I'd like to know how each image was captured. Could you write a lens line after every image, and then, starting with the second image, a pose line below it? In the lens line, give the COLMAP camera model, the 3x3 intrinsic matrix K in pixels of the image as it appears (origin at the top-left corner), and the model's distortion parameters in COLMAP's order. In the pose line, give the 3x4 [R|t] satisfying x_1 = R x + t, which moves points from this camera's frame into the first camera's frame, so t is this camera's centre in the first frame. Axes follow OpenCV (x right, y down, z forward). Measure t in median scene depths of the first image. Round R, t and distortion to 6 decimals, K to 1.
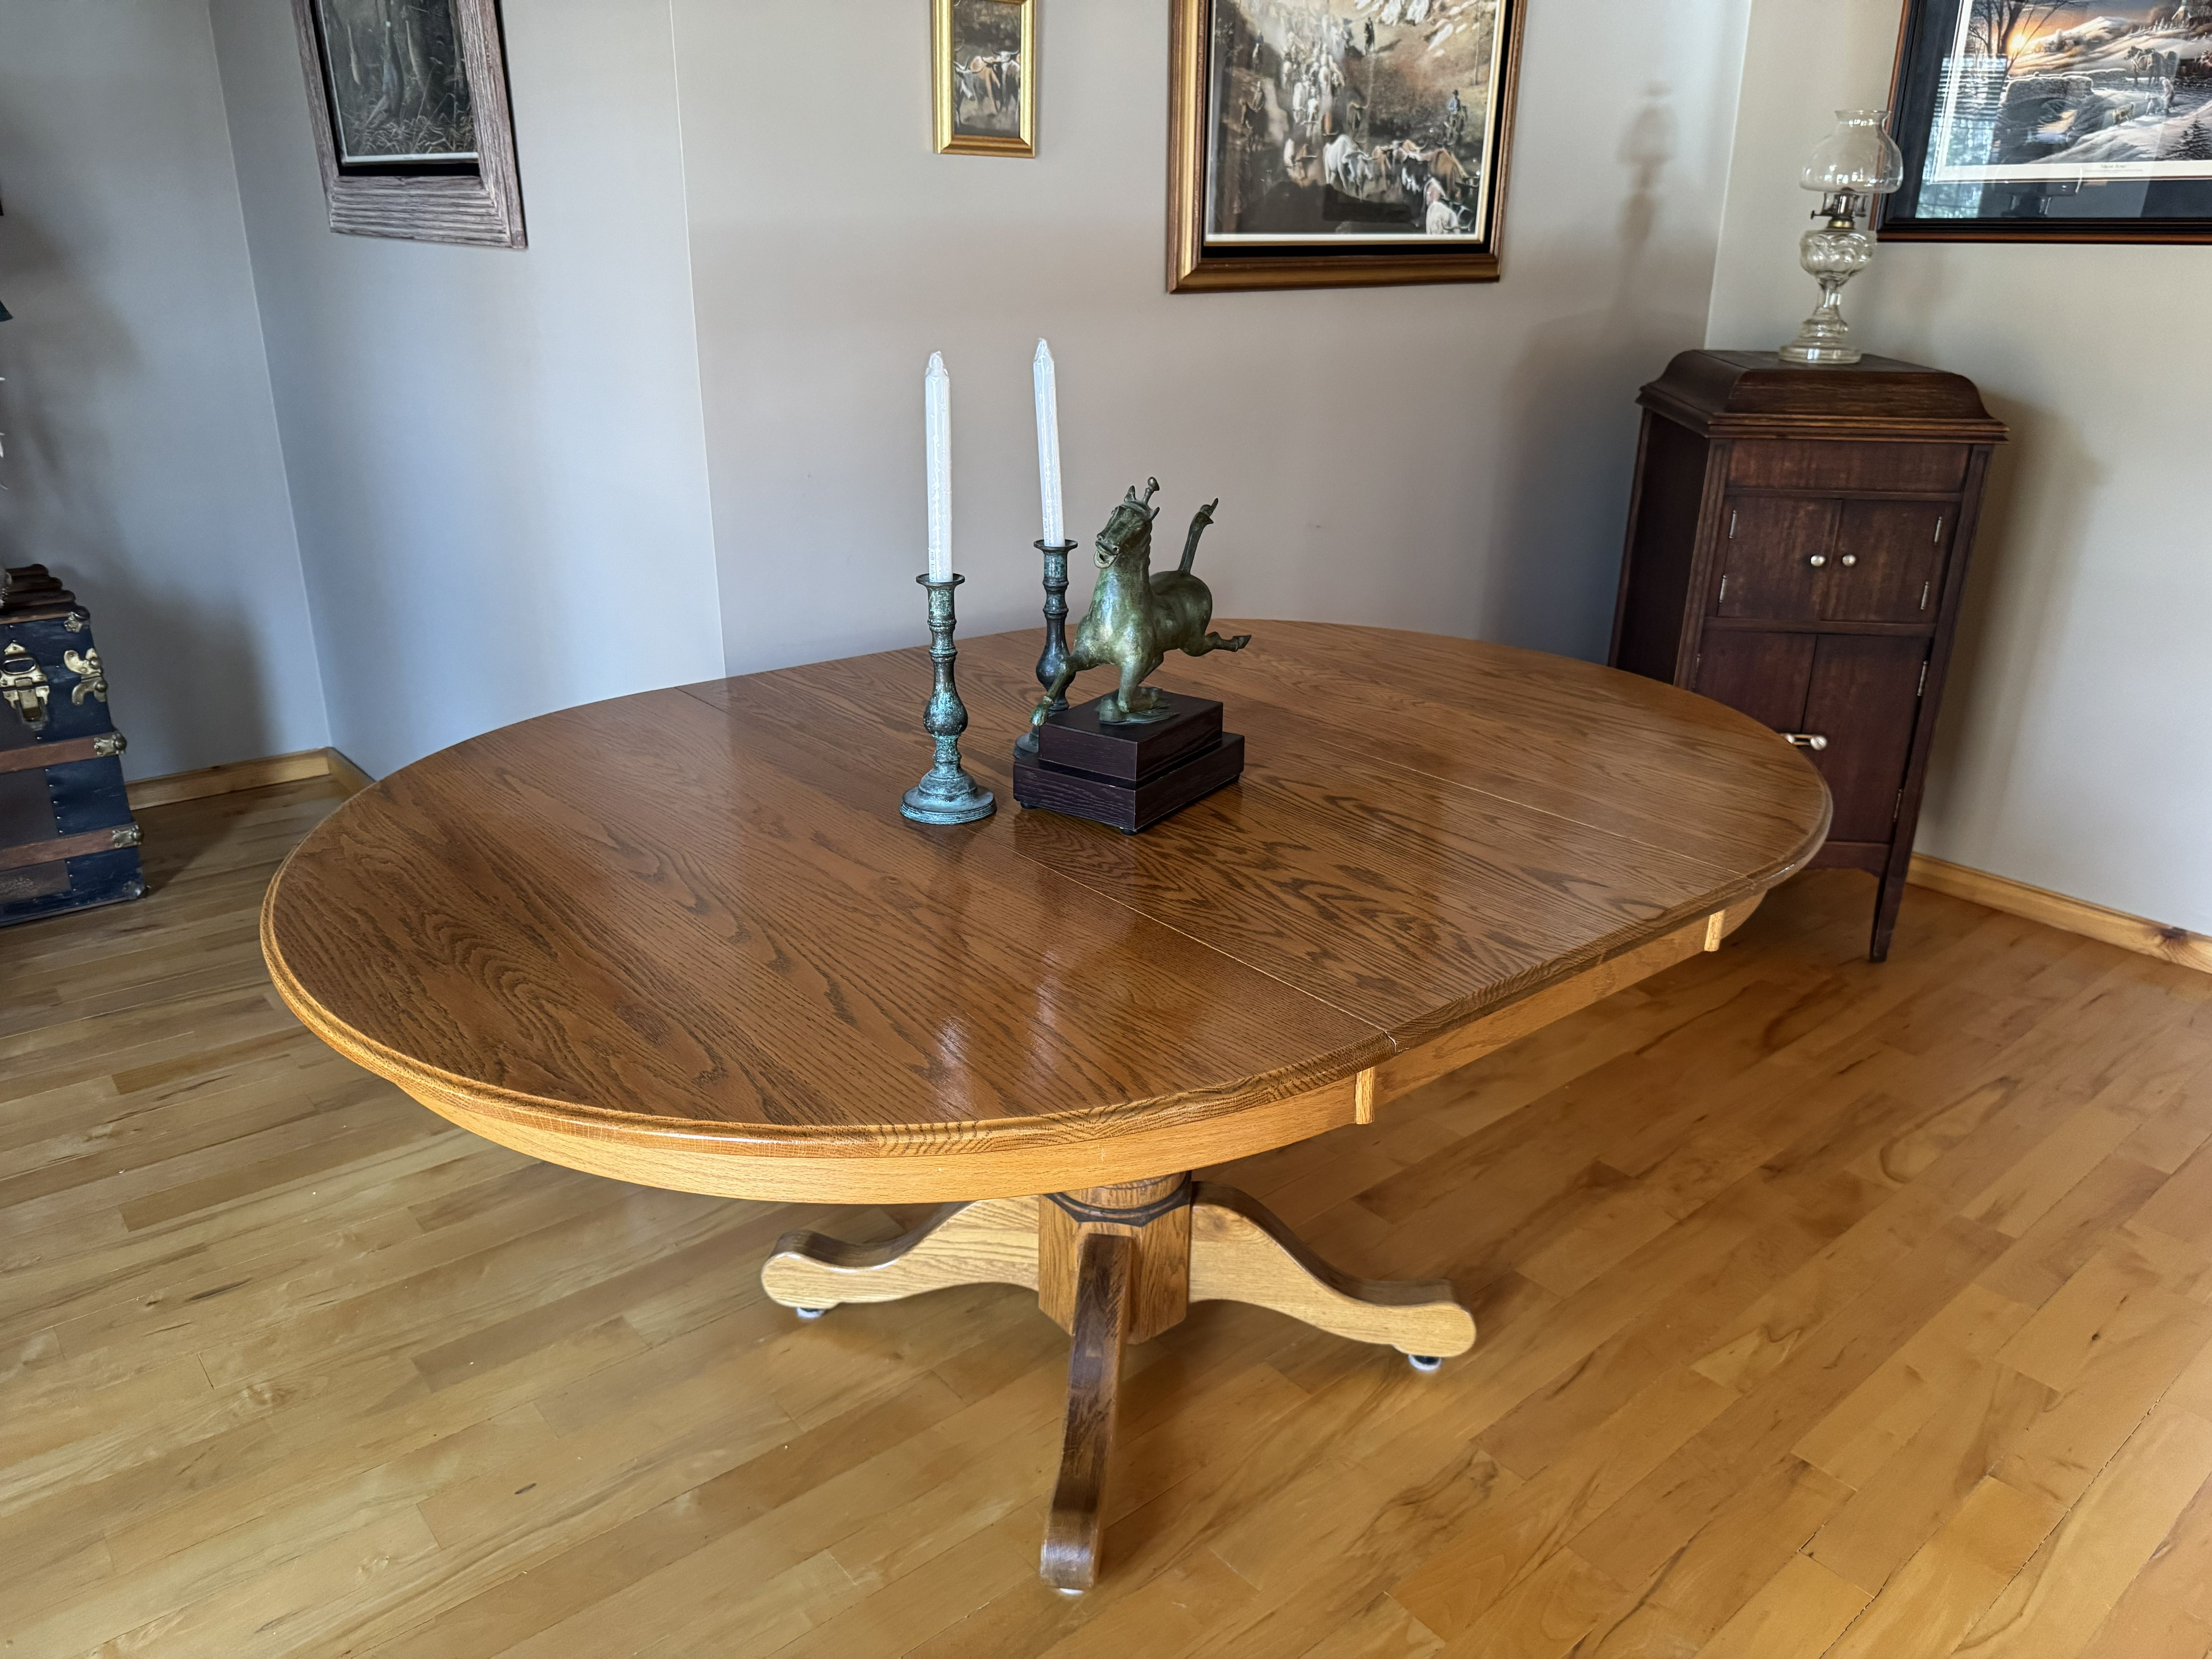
lens RADIAL K [[1570.4, 0, 1106.0], [0, 1570.4, 829.5], [0, 0, 1]] dist [0.010839, -0.014410]
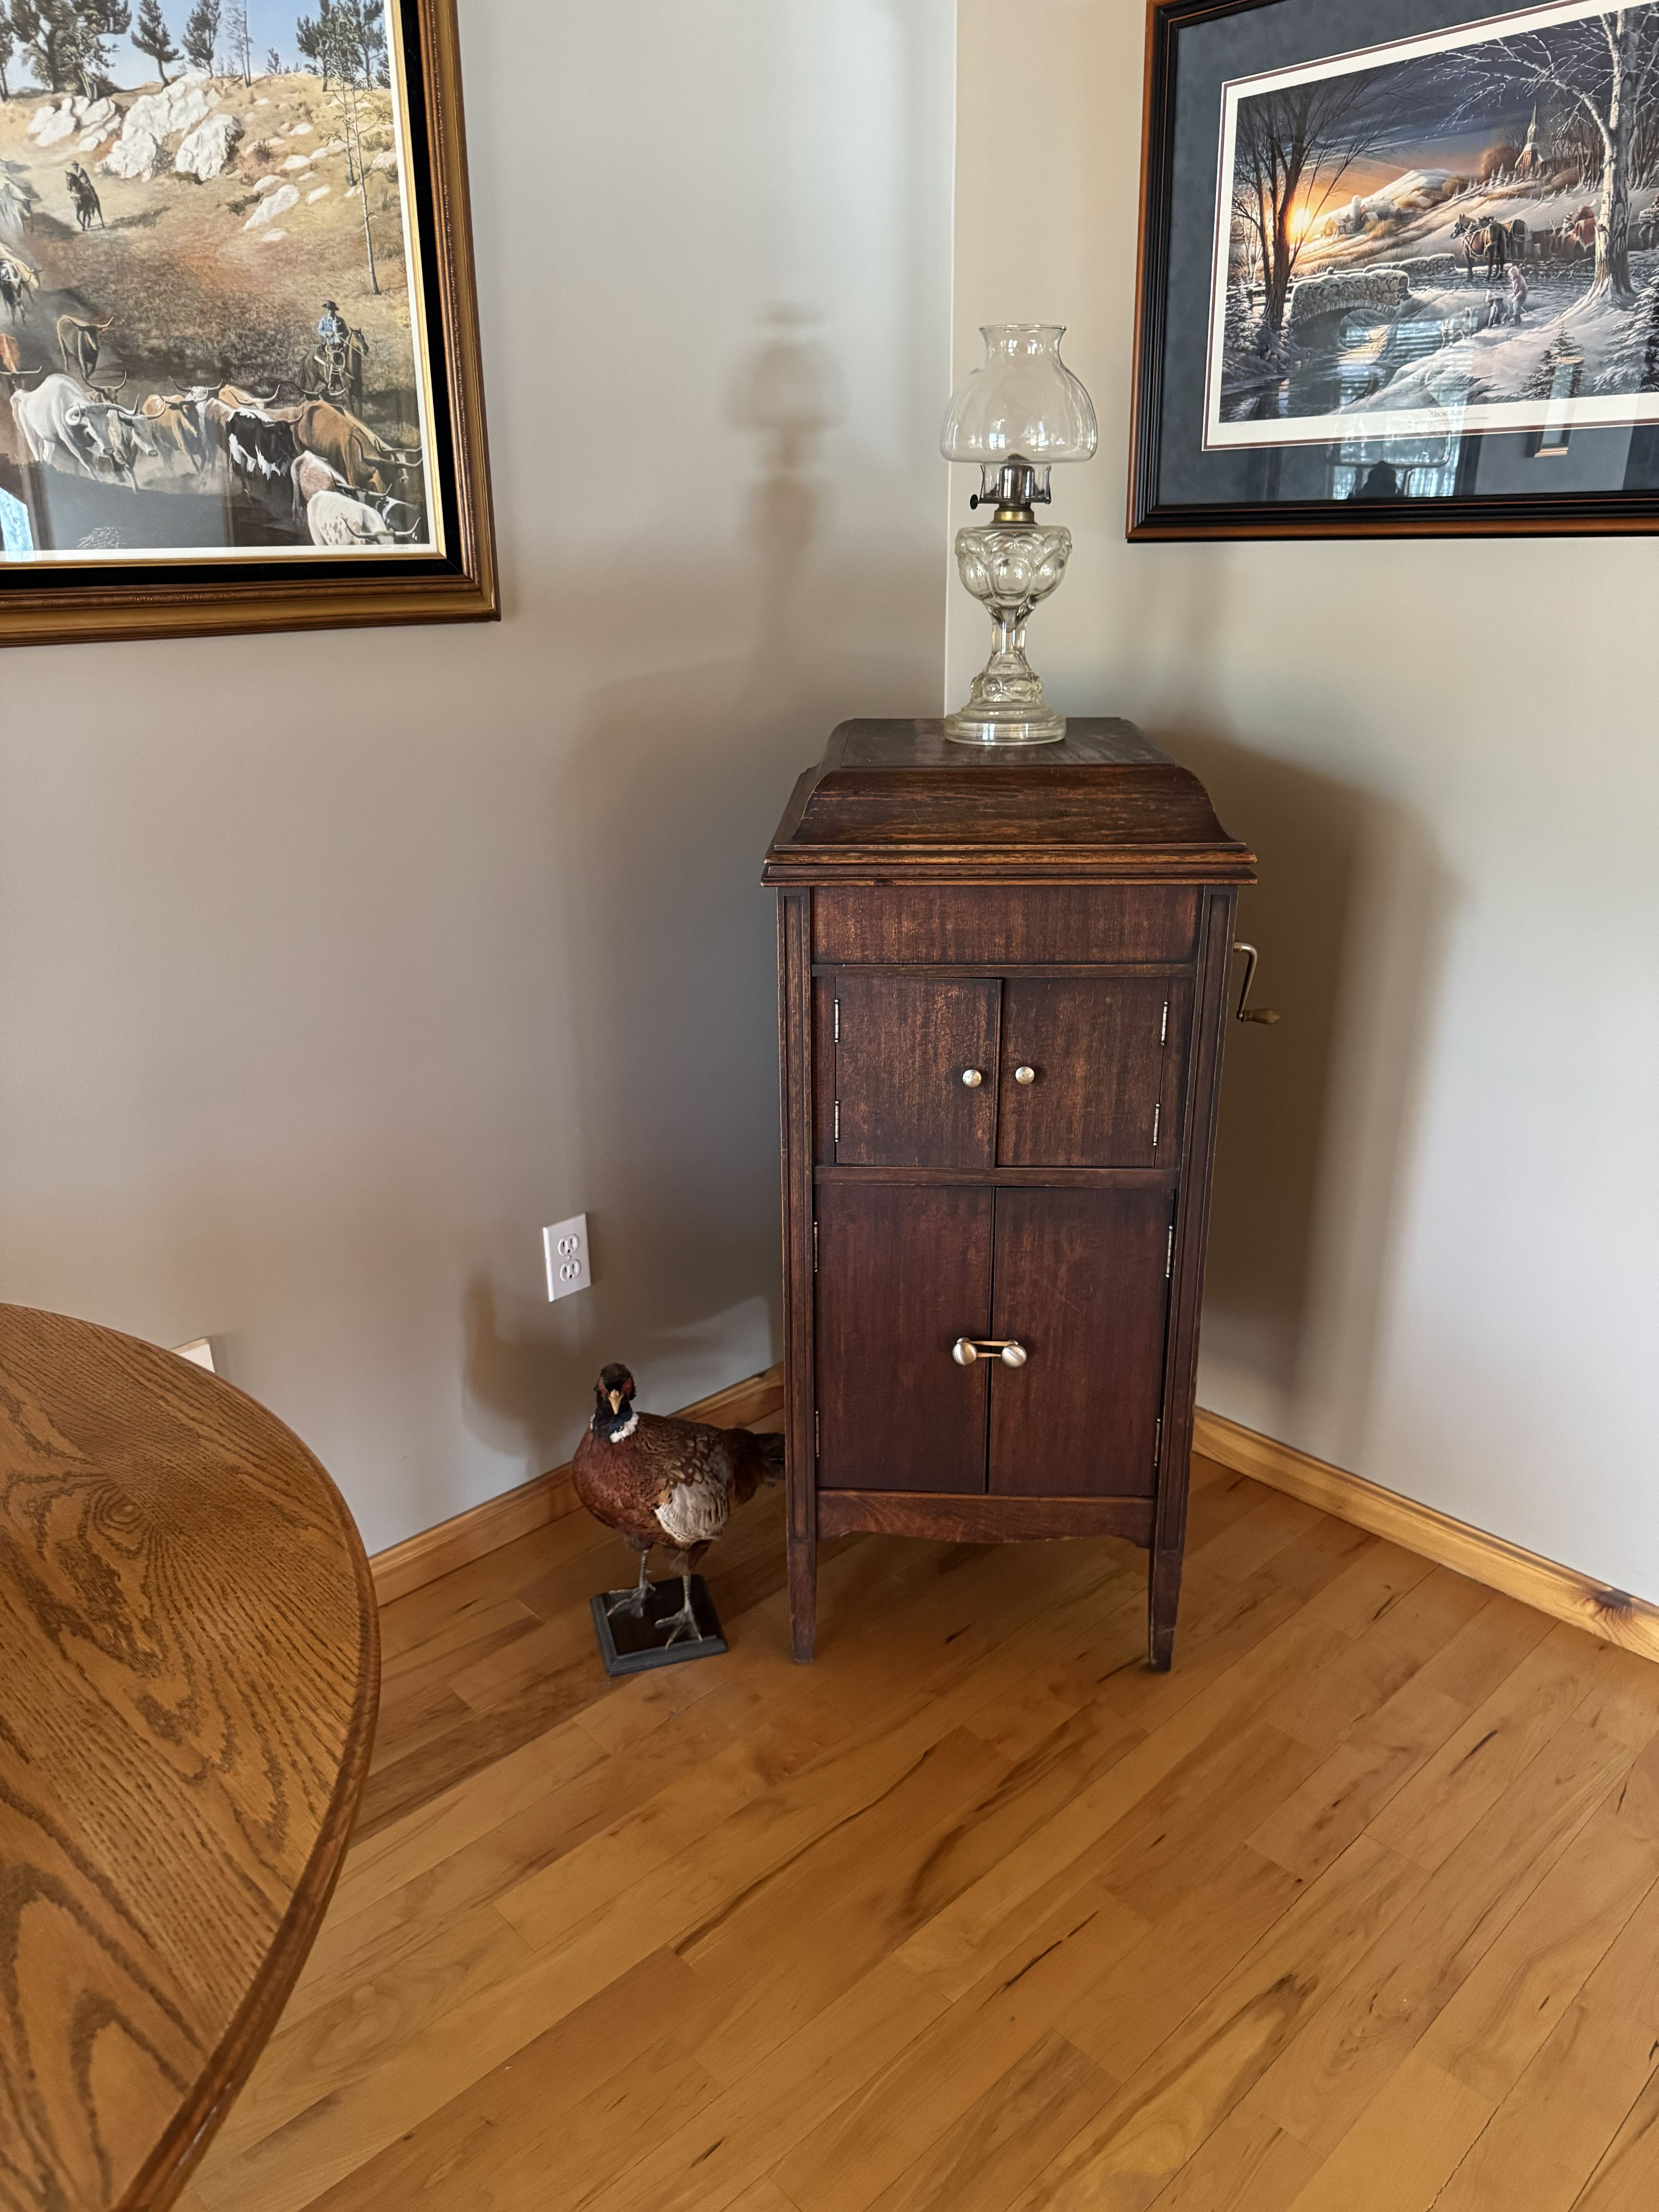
lens RADIAL K [[1570.4, 0, 823.1], [0, 1570.4, 1123.2], [0, 0, 1]] dist [0.010839, -0.014410]
pose [[0.998249, -0.037687, 0.045591, 0.363546], [0.038018, 0.999256, -0.006416, -0.150468], [-0.045315, 0.008138, 0.998940, 0.401597]]
